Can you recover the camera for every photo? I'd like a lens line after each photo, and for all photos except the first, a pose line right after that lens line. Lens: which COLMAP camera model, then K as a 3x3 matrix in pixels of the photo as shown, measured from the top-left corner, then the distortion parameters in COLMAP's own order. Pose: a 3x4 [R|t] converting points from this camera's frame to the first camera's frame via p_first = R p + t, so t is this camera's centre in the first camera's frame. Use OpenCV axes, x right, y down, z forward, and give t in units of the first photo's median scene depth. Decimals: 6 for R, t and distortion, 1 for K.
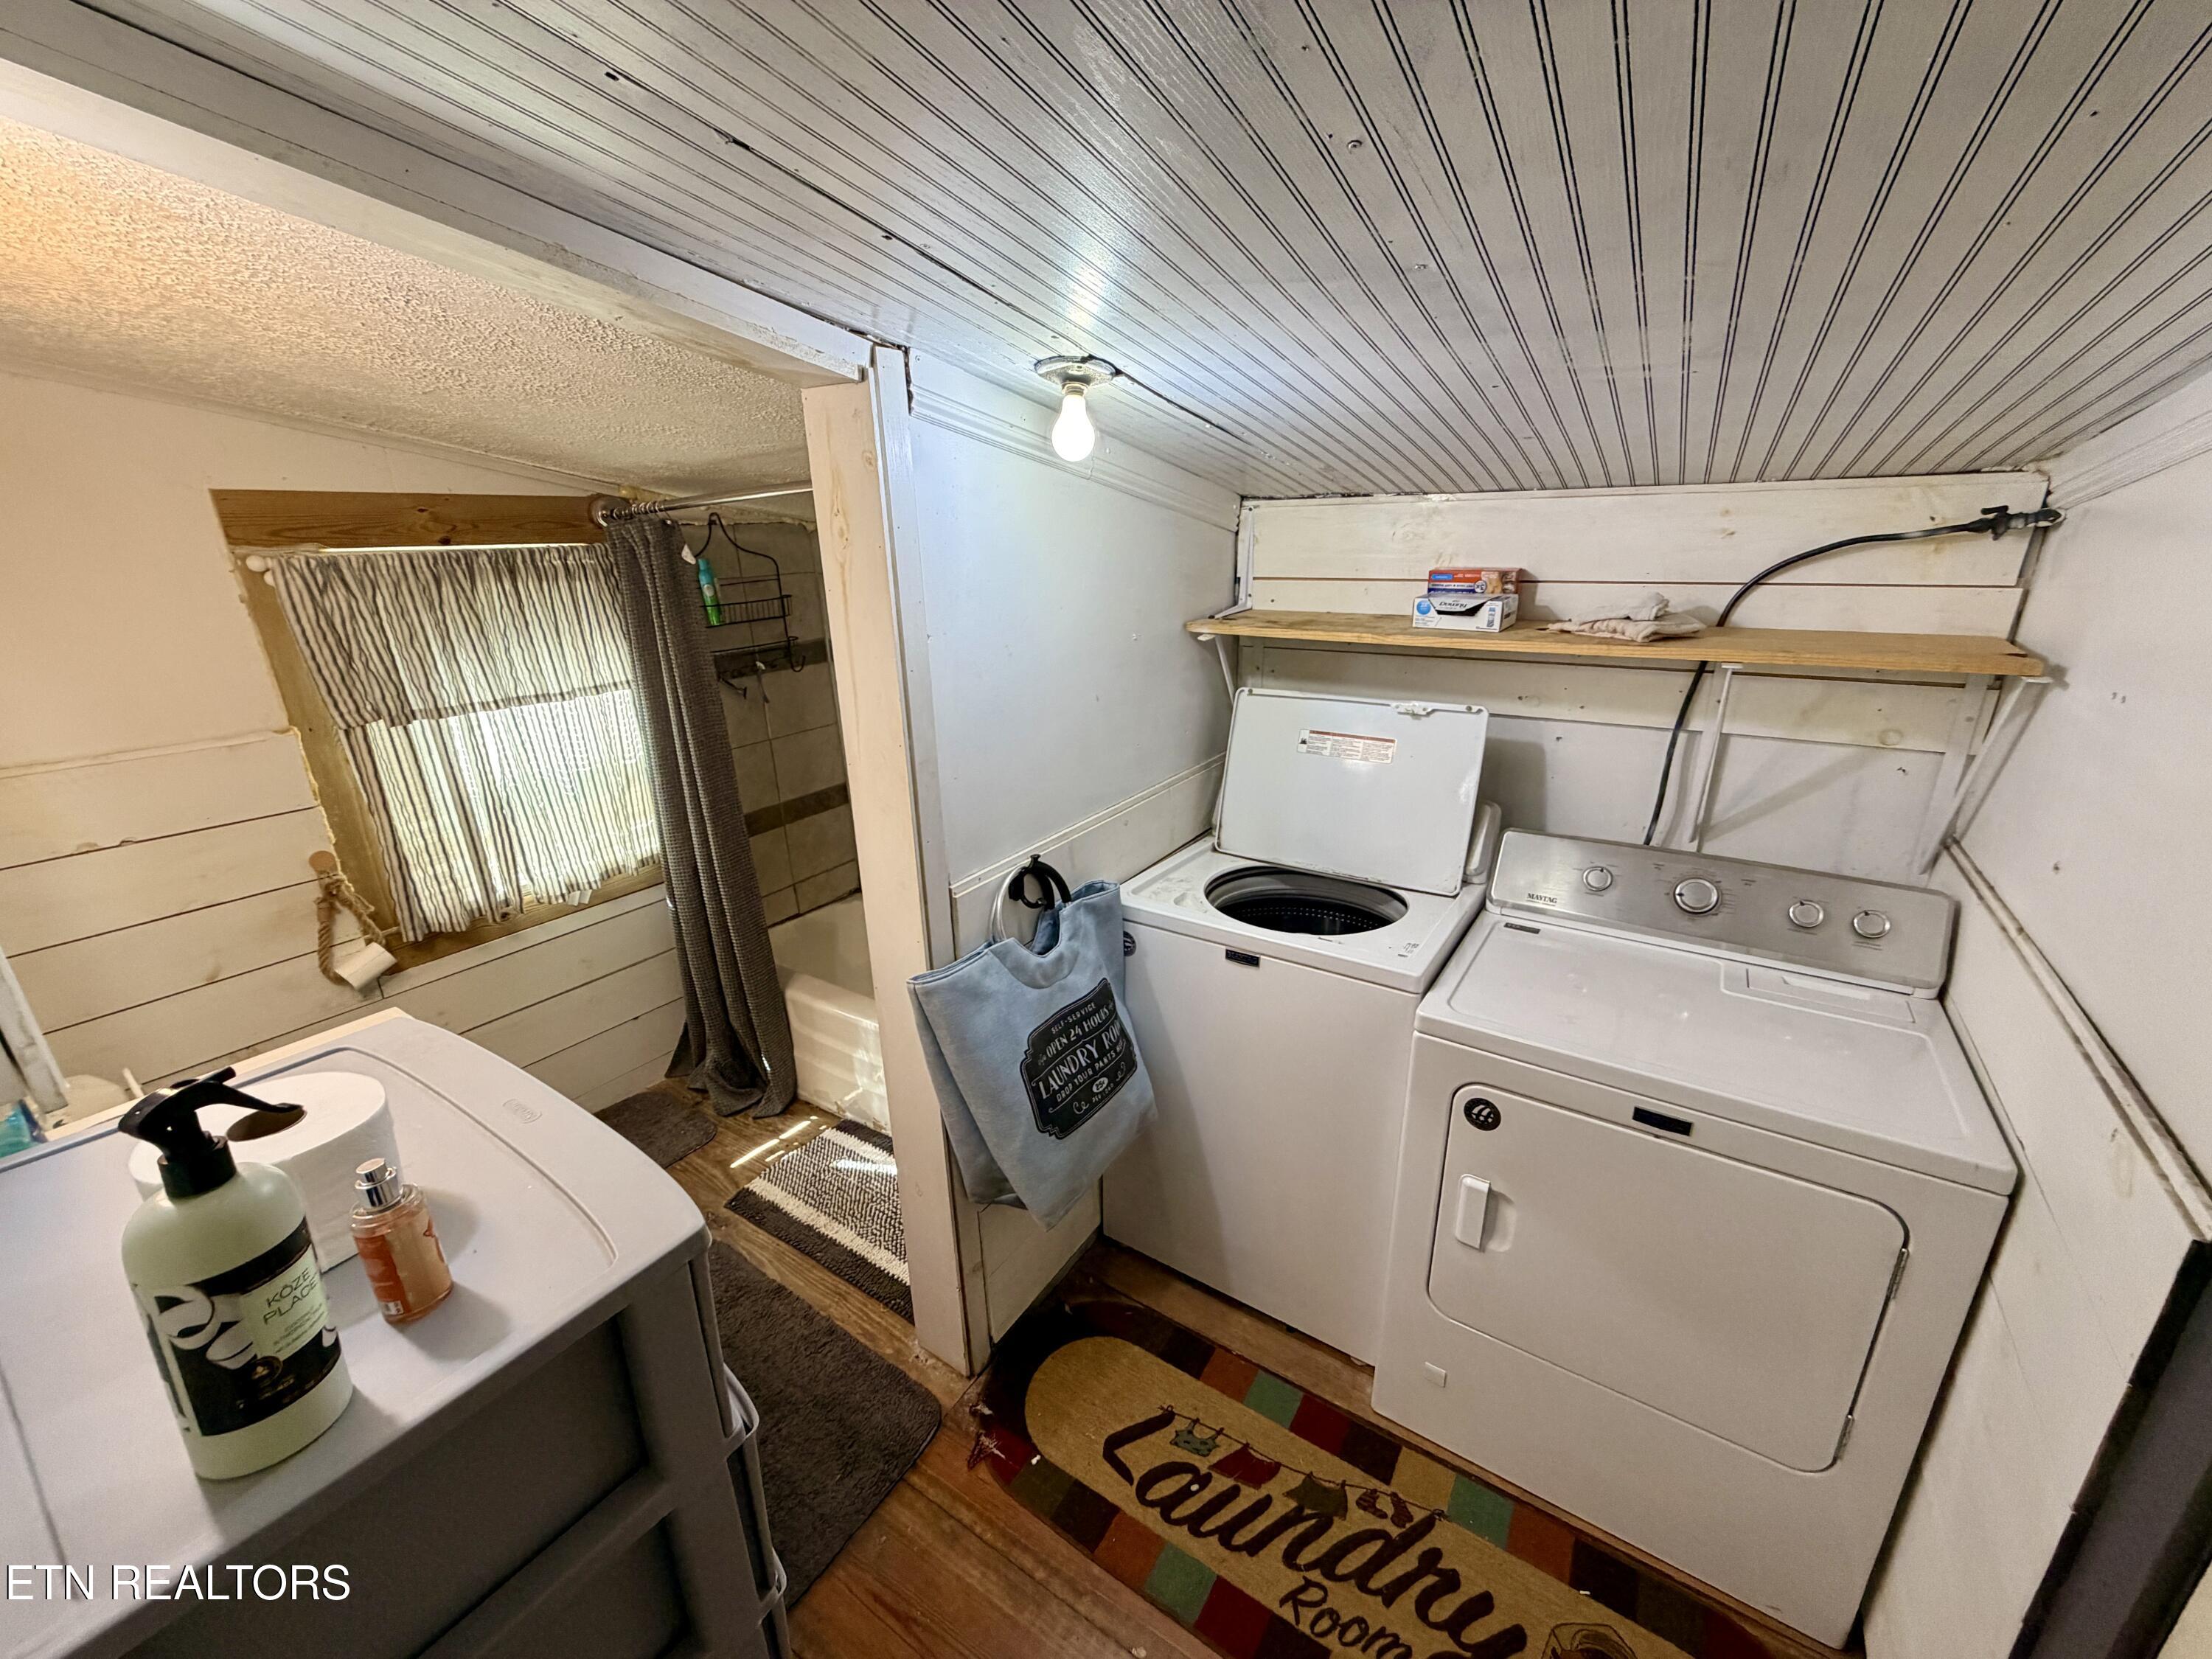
lens RADIAL K [[877.3, 0, 1107.9], [0, 877.3, 830.9], [0, 0, 1]] dist [-0.001781, -0.000059]
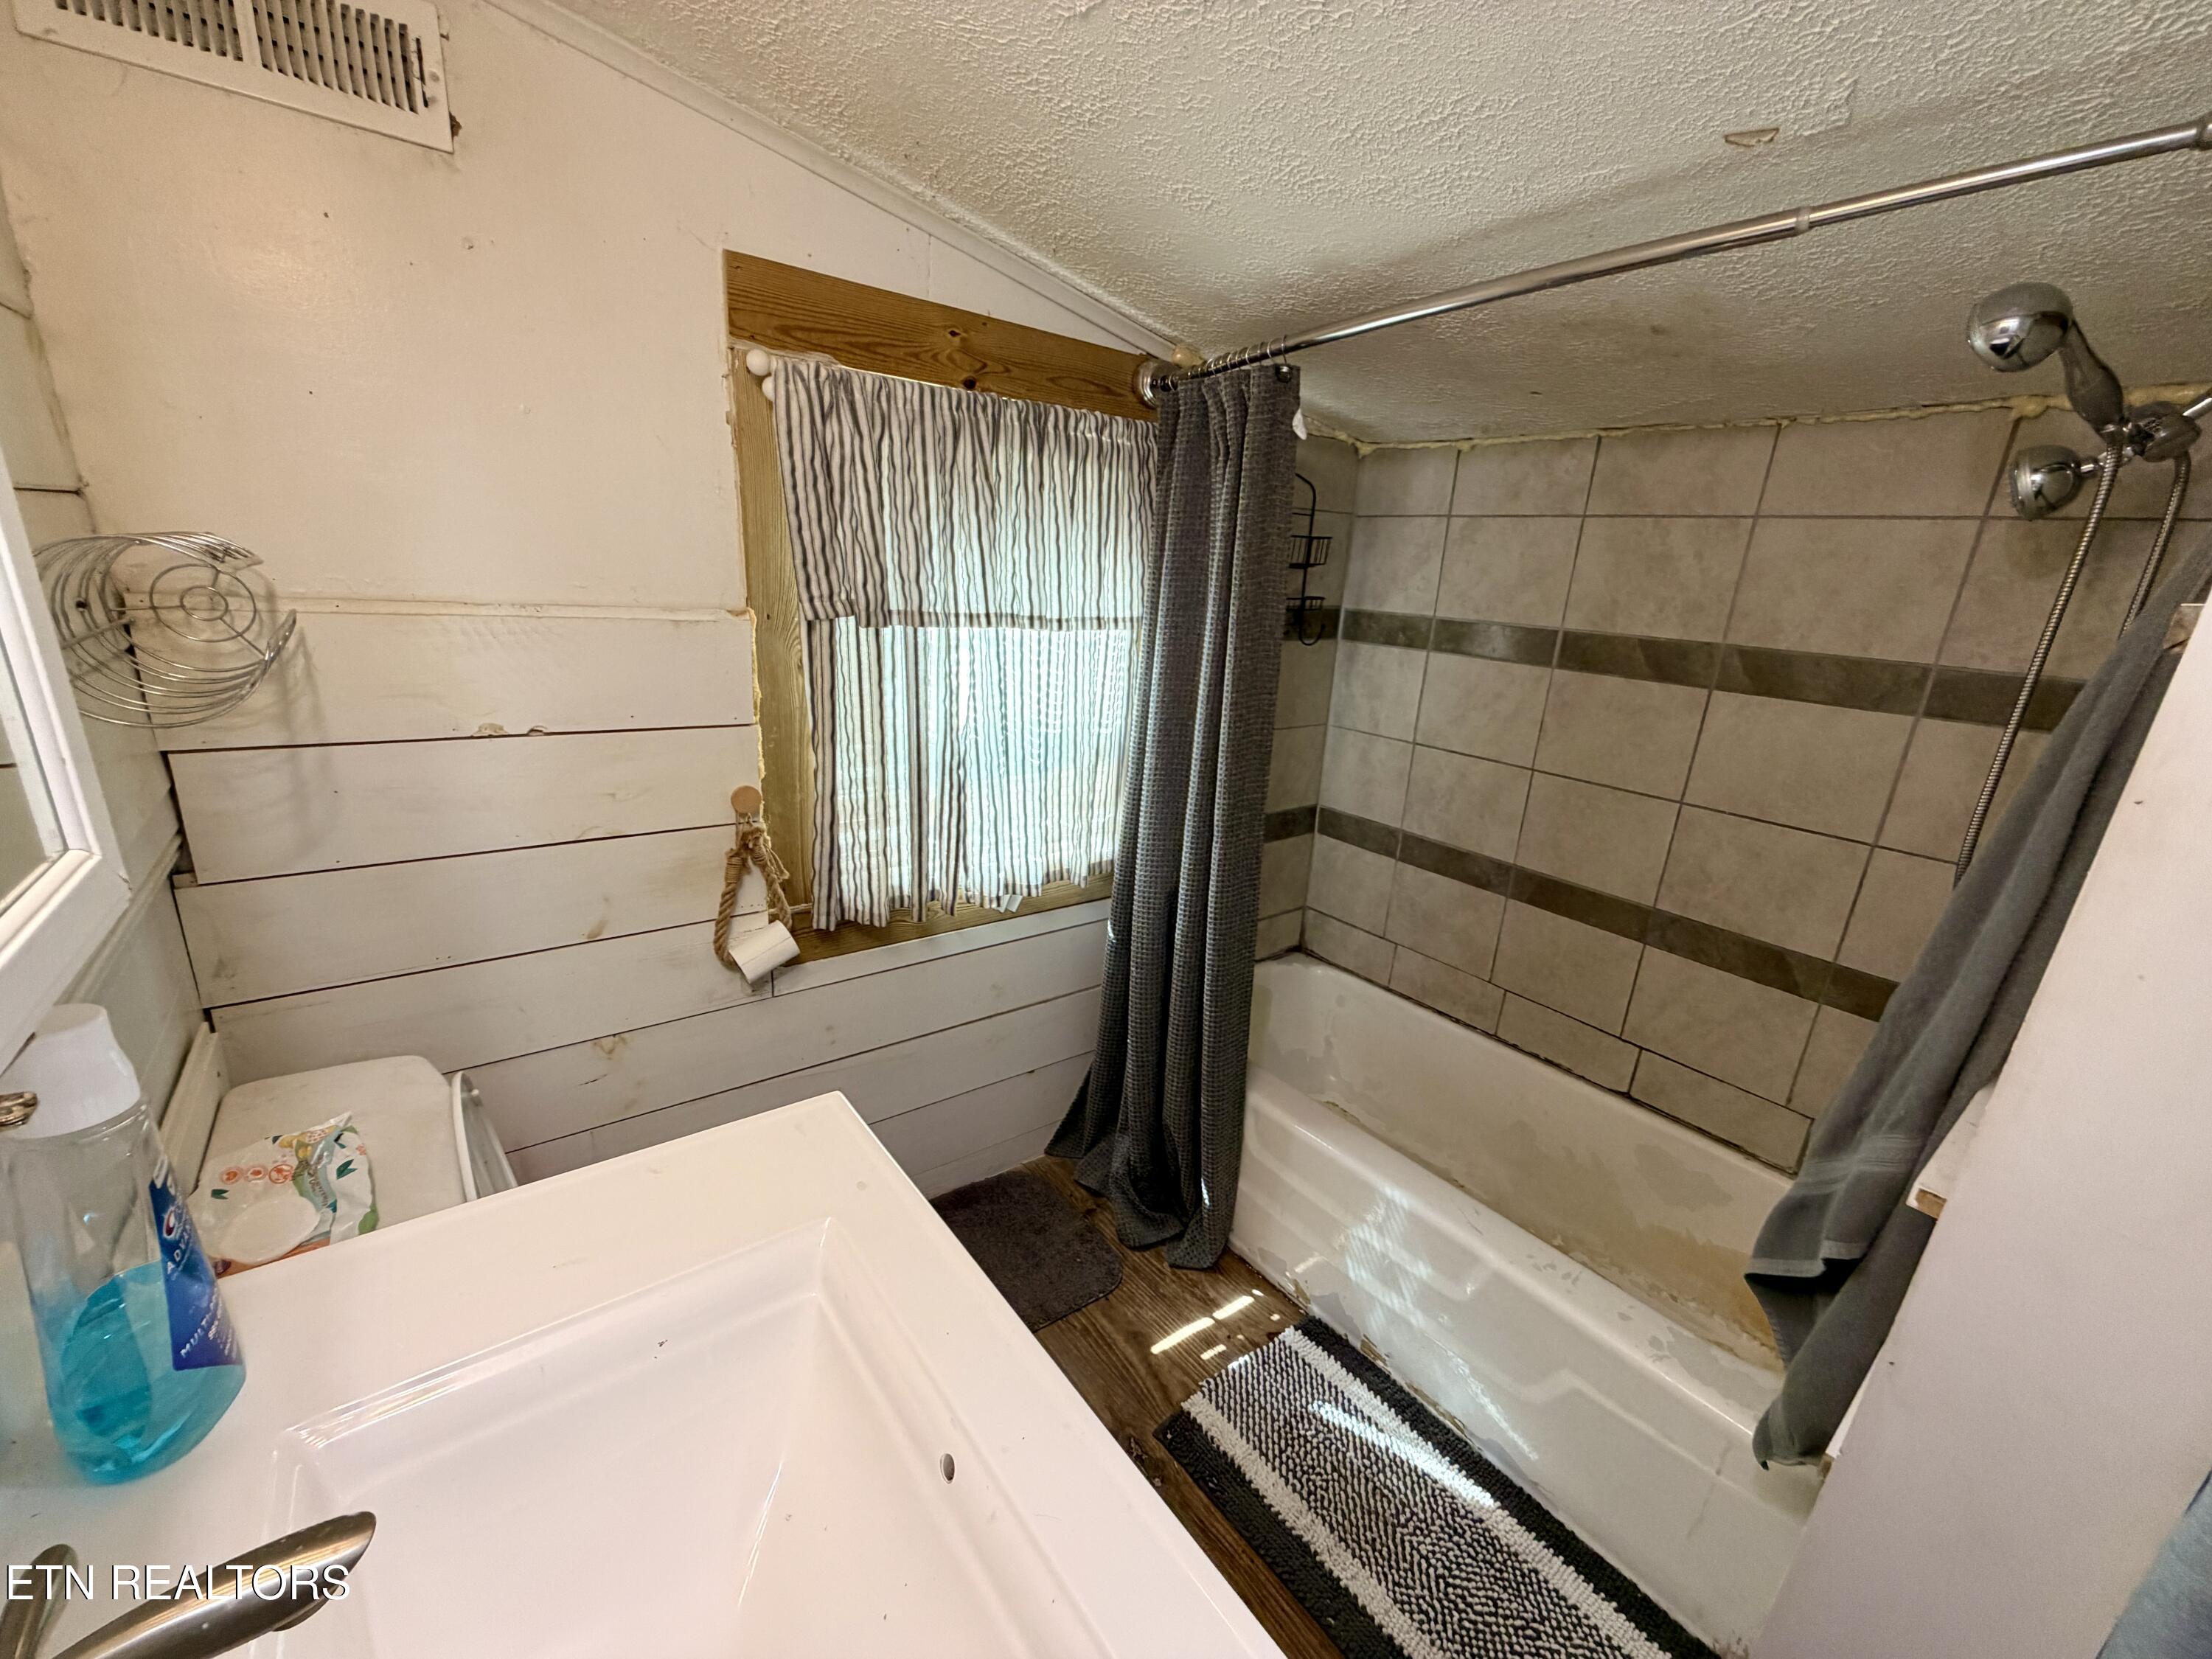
lens RADIAL K [[877.3, 0, 1106.1], [0, 877.3, 831.7], [0, 0, 1]] dist [-0.001781, -0.000059]
pose [[0.941821, 0.178432, -0.284842, -0.383159], [-0.187466, 0.982261, -0.004539, 0.007426], [0.278980, 0.057673, 0.958564, 0.370040]]
